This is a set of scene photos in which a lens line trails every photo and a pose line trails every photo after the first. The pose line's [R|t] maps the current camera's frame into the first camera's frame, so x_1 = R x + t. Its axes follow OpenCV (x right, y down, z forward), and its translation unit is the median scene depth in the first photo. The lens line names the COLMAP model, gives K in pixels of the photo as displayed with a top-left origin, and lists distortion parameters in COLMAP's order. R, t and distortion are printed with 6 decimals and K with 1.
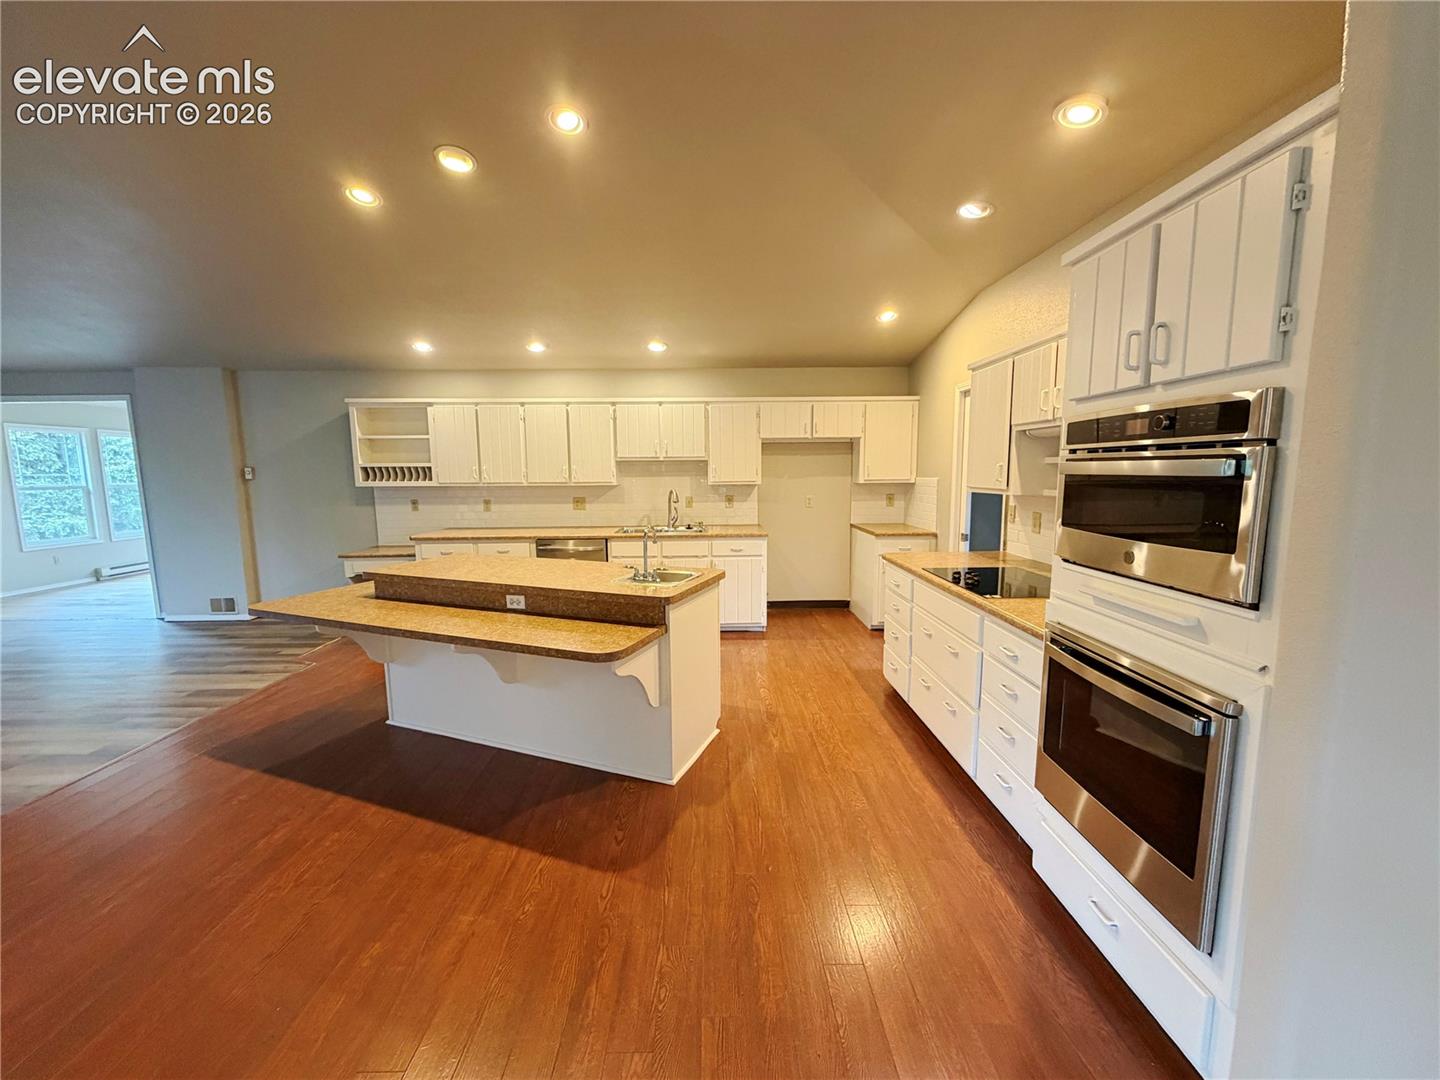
lens RADIAL K [[573.4, 0, 720.0], [0, 573.4, 540.7], [0, 0, 1]] dist [-0.001208, 0.000296]
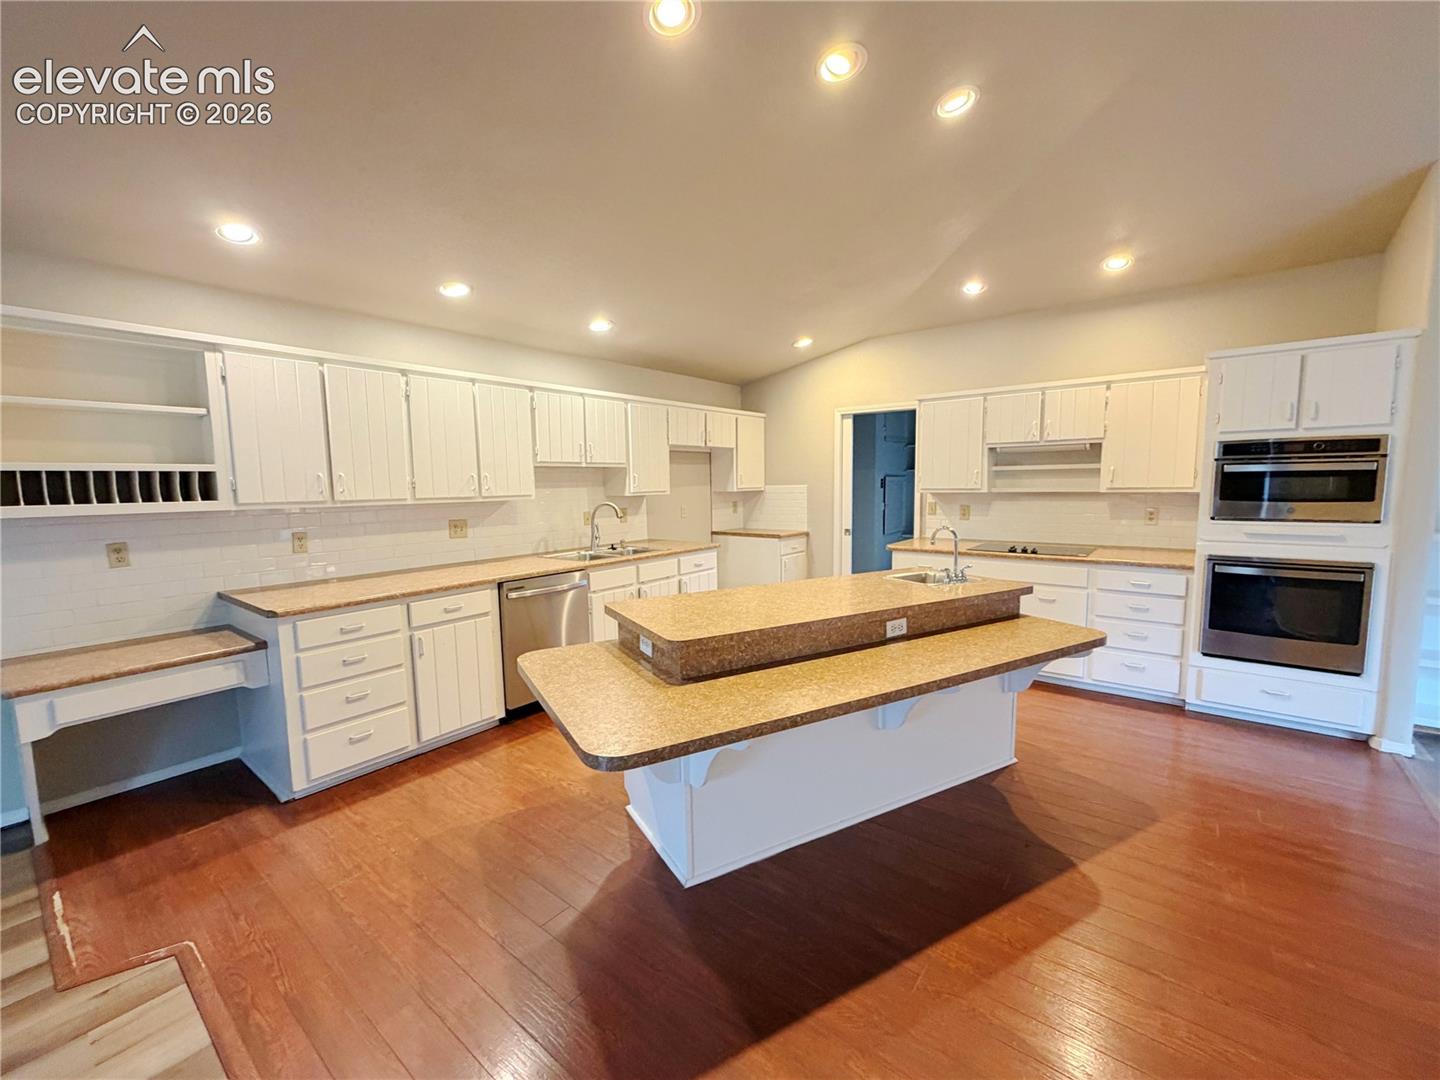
lens RADIAL K [[573.4, 0, 718.1], [0, 573.4, 550.4], [0, 0, 1]] dist [-0.001208, 0.000296]
pose [[0.641656, -0.093835, 0.761231, -0.608056], [0.104684, 0.993915, 0.034277, -0.032140], [-0.759815, 0.057694, 0.647574, 0.344050]]
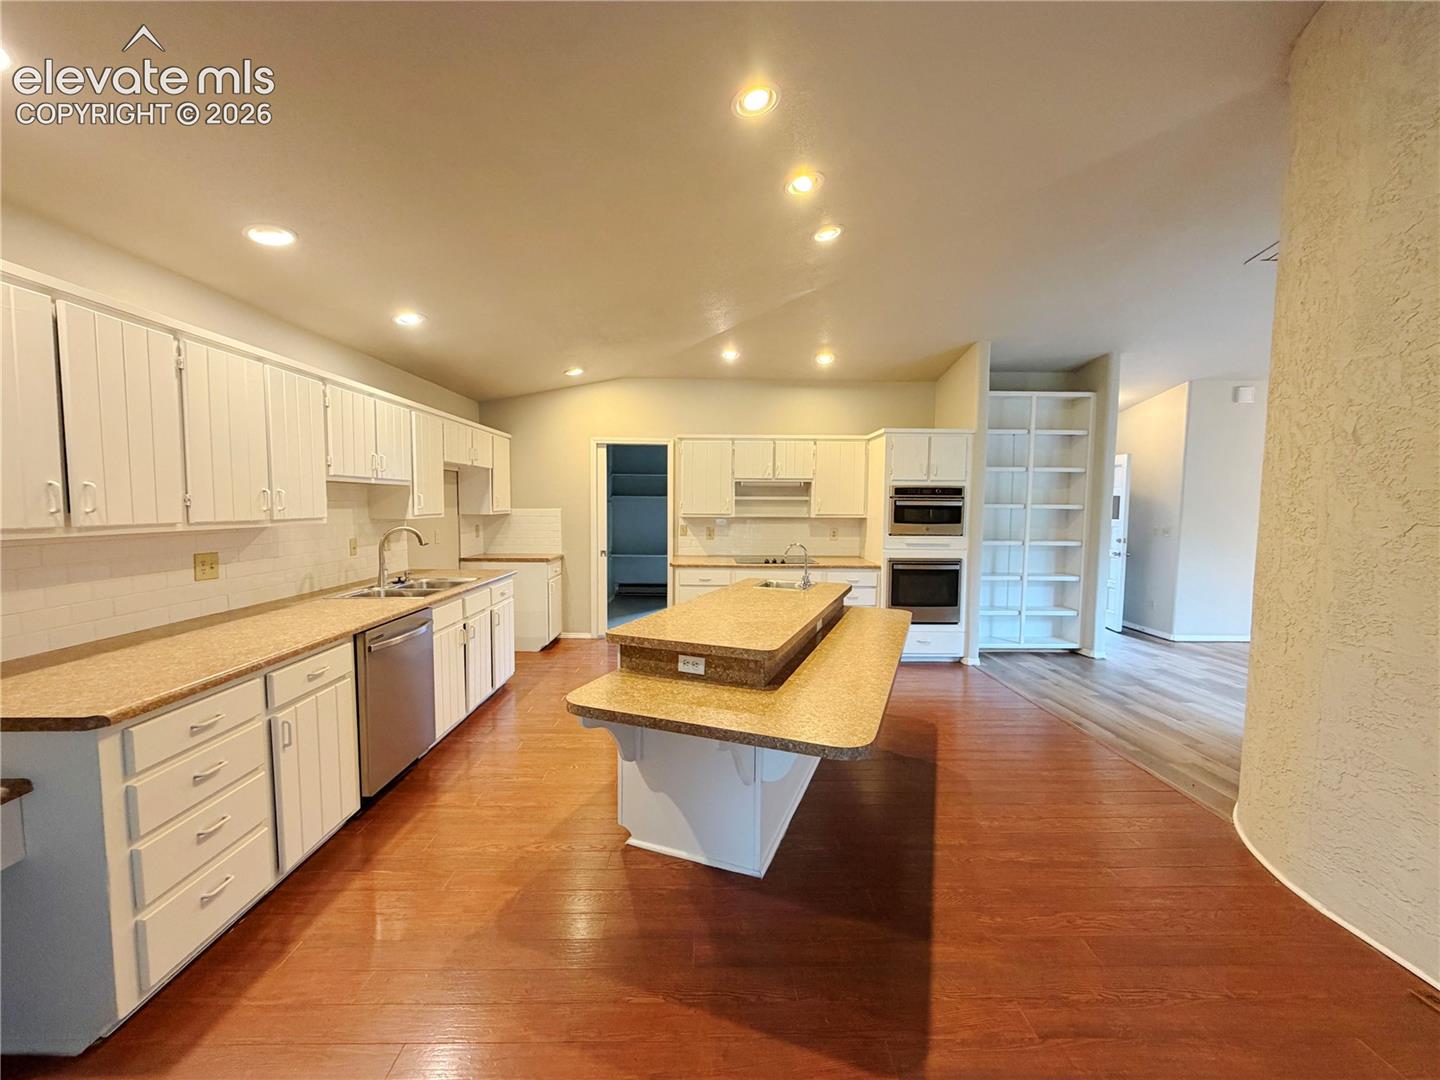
lens RADIAL K [[573.4, 0, 708.1], [0, 573.4, 544.9], [0, 0, 1]] dist [-0.001208, 0.000296]
pose [[0.011100, -0.066291, 0.997739, -0.756417], [0.116110, 0.991136, 0.064560, -0.070011], [-0.993174, 0.115131, 0.018699, 0.623165]]
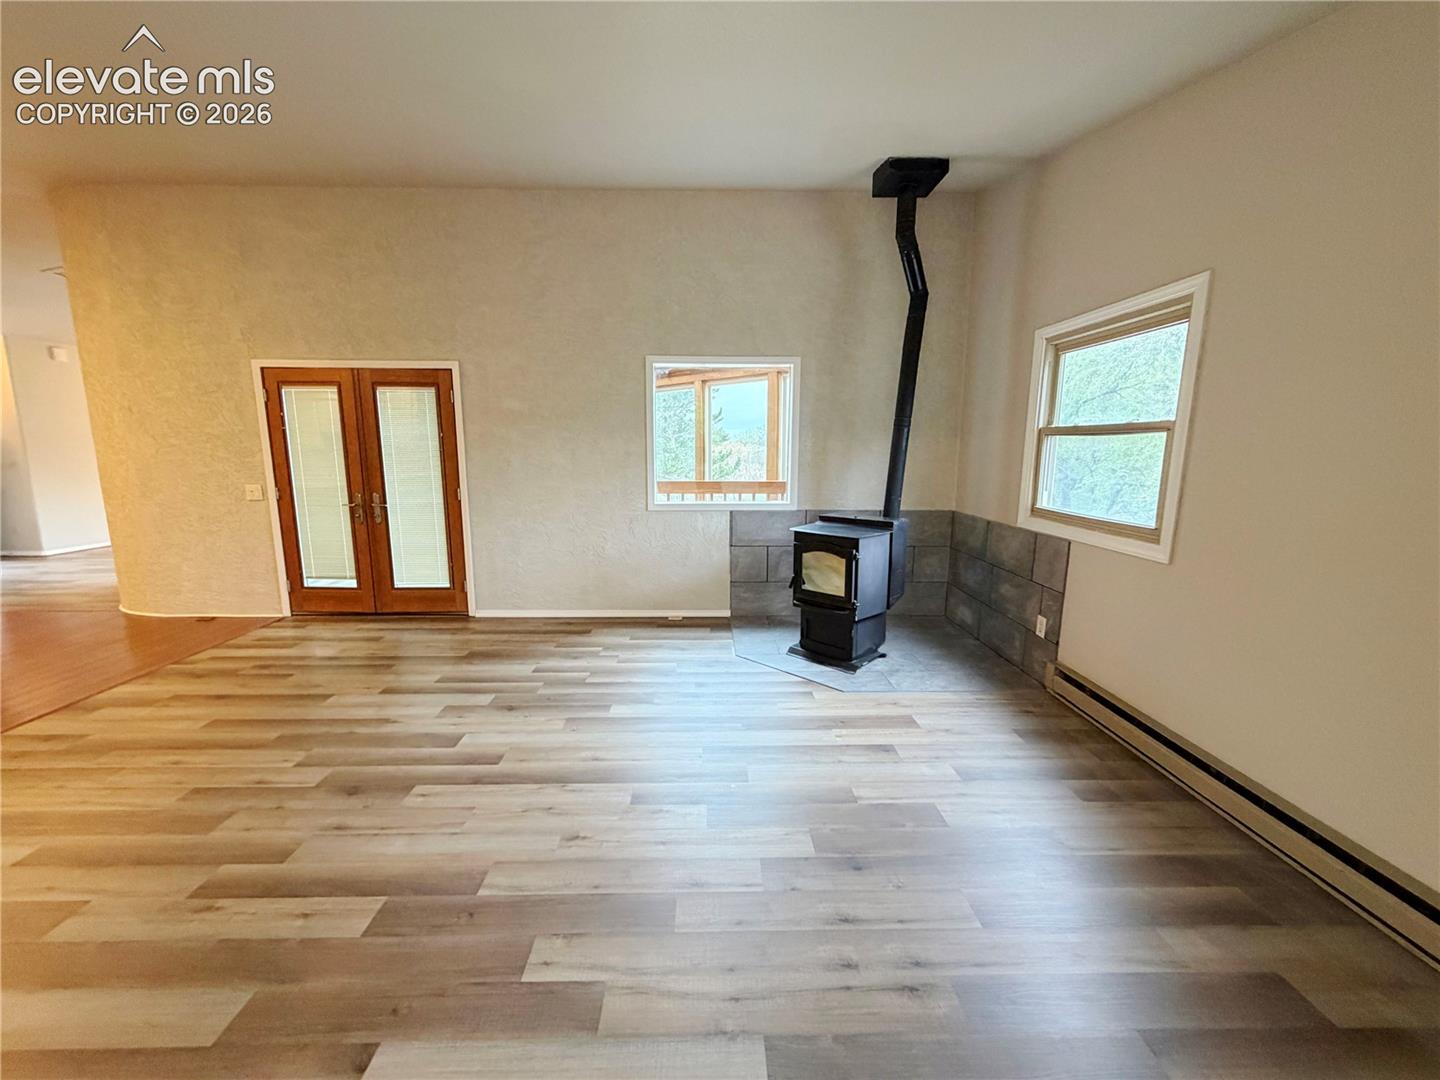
lens RADIAL K [[573.4, 0, 719.3], [0, 573.4, 539.2], [0, 0, 1]] dist [-0.001208, 0.000296]
pose [[-0.999974, 0.004729, -0.005486, -1.225670], [0.003024, 0.960851, 0.277049, -0.112566], [0.006581, 0.277025, -0.960840, 1.062392]]
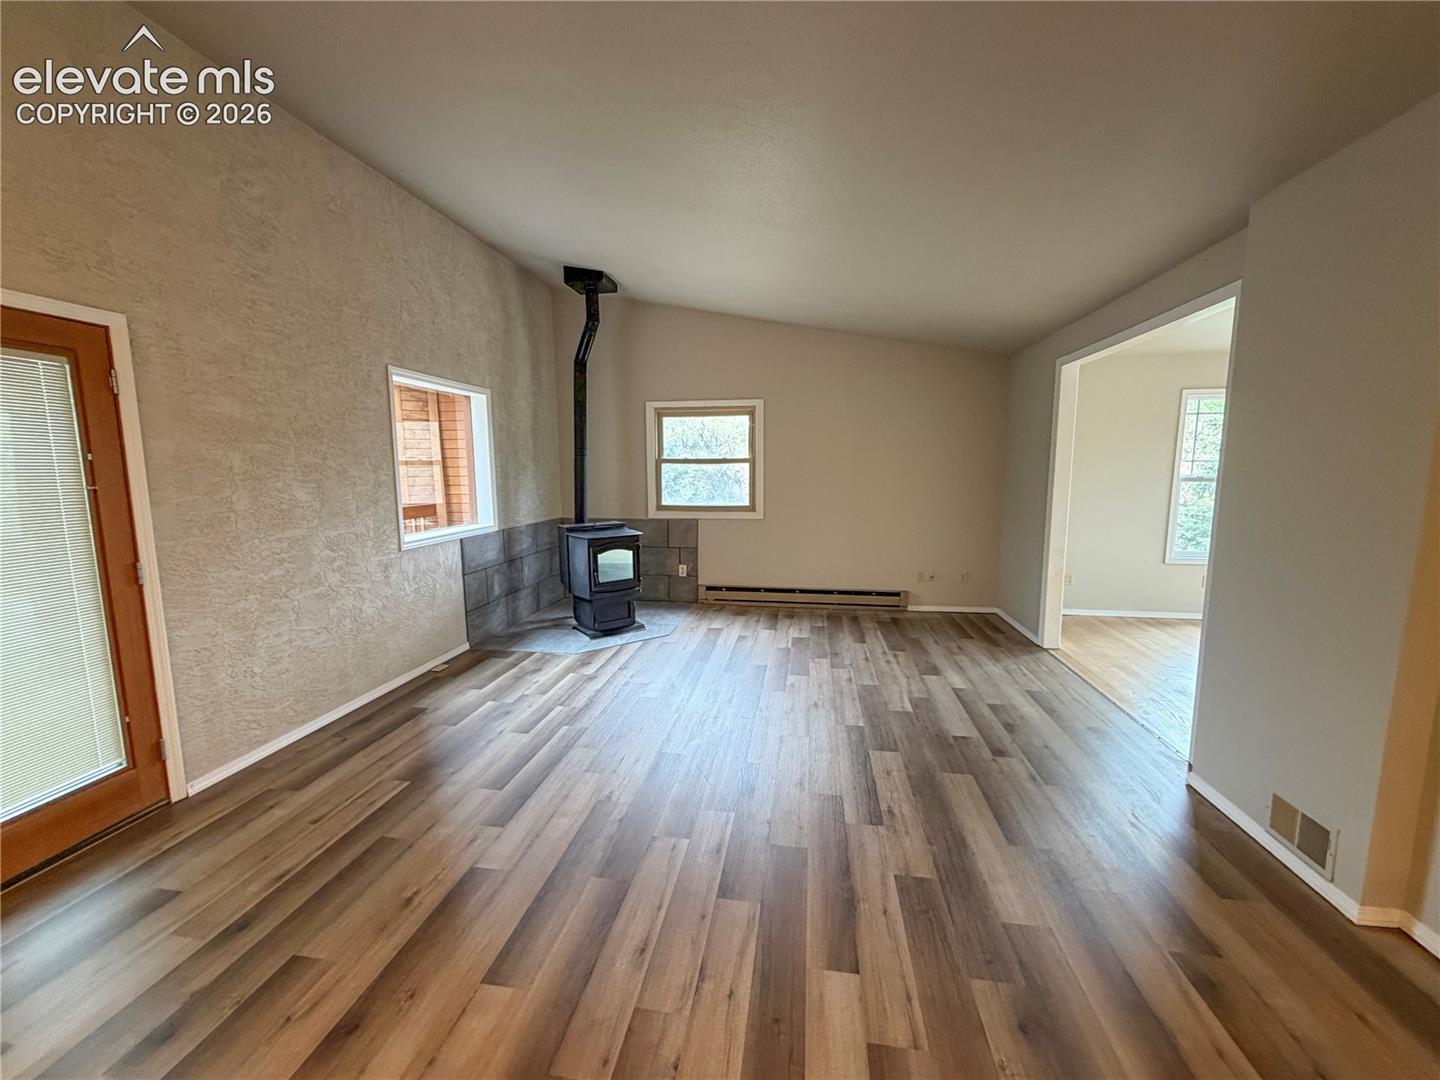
lens RADIAL K [[573.4, 0, 716.1], [0, 573.4, 539.1], [0, 0, 1]] dist [-0.001208, 0.000296]
pose [[-0.180208, 0.132435, -0.974672, -0.502728], [-0.112994, 0.981548, 0.154261, -0.084005], [0.977117, 0.137931, -0.161919, 0.716169]]
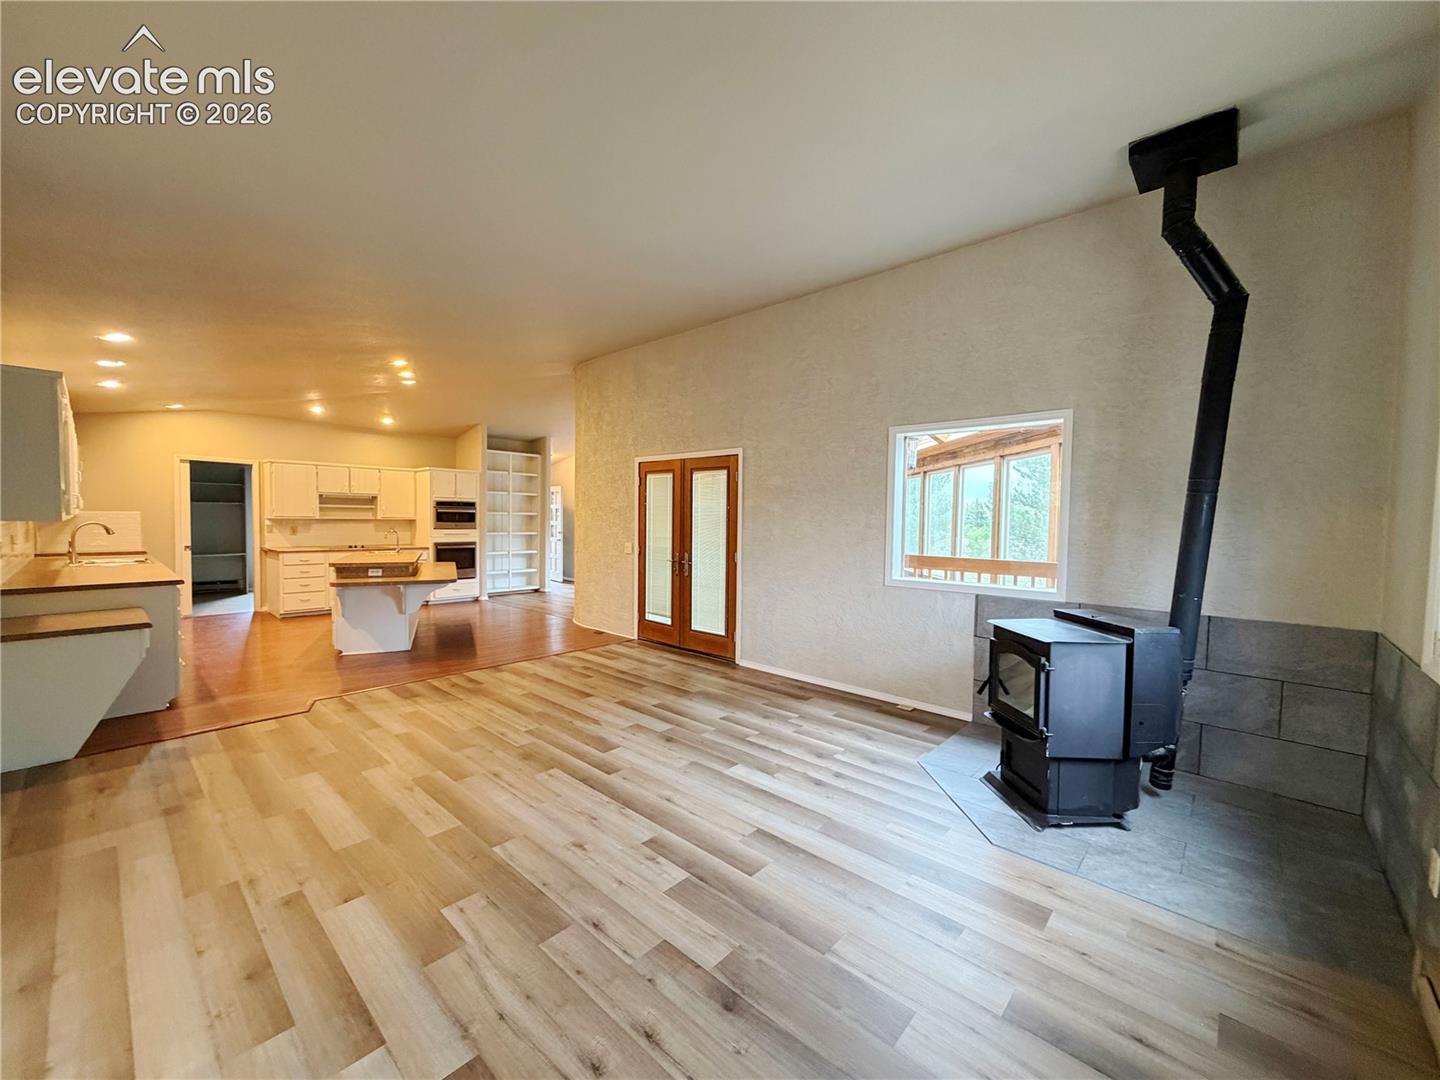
lens RADIAL K [[573.4, 0, 716.5], [0, 573.4, 539.5], [0, 0, 1]] dist [-0.001208, 0.000296]
pose [[-0.725350, -0.029085, 0.687765, -1.510708], [0.075877, 0.989641, 0.121874, -0.098345], [-0.684185, 0.140586, -0.715630, 0.962254]]
